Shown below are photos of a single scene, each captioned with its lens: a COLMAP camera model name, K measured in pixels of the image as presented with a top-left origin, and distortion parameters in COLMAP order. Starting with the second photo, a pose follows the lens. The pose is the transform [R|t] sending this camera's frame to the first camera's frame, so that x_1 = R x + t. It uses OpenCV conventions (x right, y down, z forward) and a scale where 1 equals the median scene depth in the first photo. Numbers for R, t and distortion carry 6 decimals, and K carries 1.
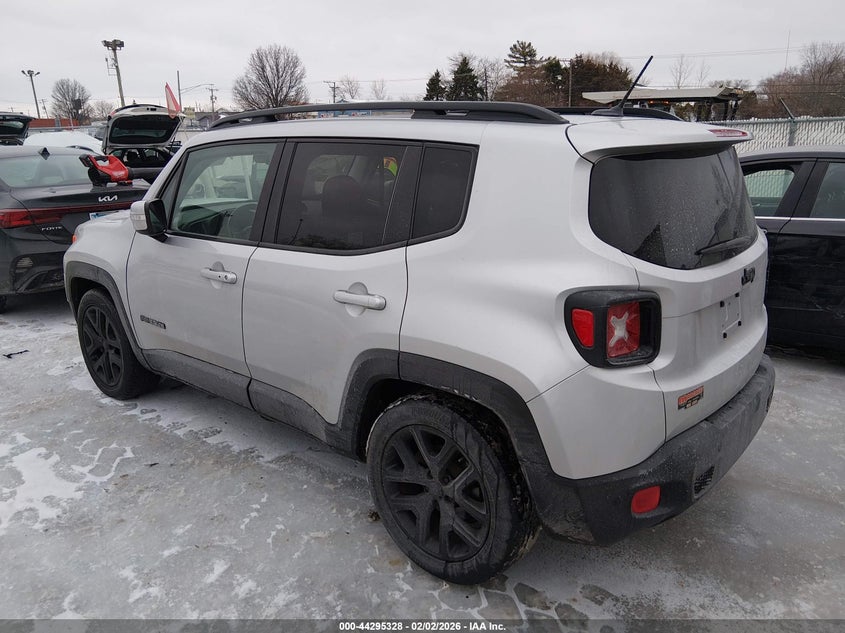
lens RADIAL K [[646.5, 0, 422.5], [0, 646.5, 316.5], [0, 0, 1]] dist [0.002984, 0.004415]
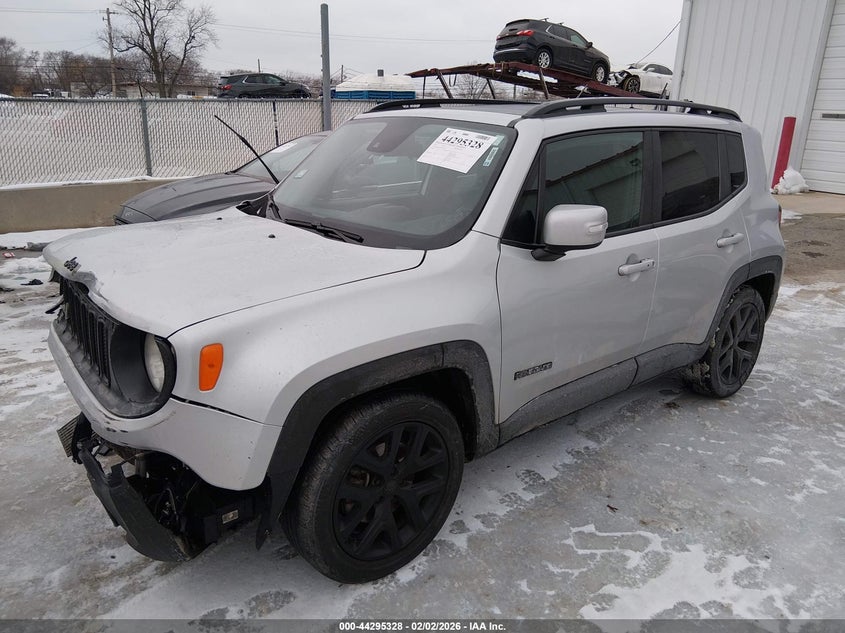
lens RADIAL K [[646.5, 0, 422.5], [0, 646.5, 316.5], [0, 0, 1]] dist [0.002984, 0.004415]
pose [[0.132124, -0.260966, 0.956263, -1.237957], [0.217503, 0.948842, 0.228889, -0.271762], [-0.967076, 0.177748, 0.182126, 1.068962]]
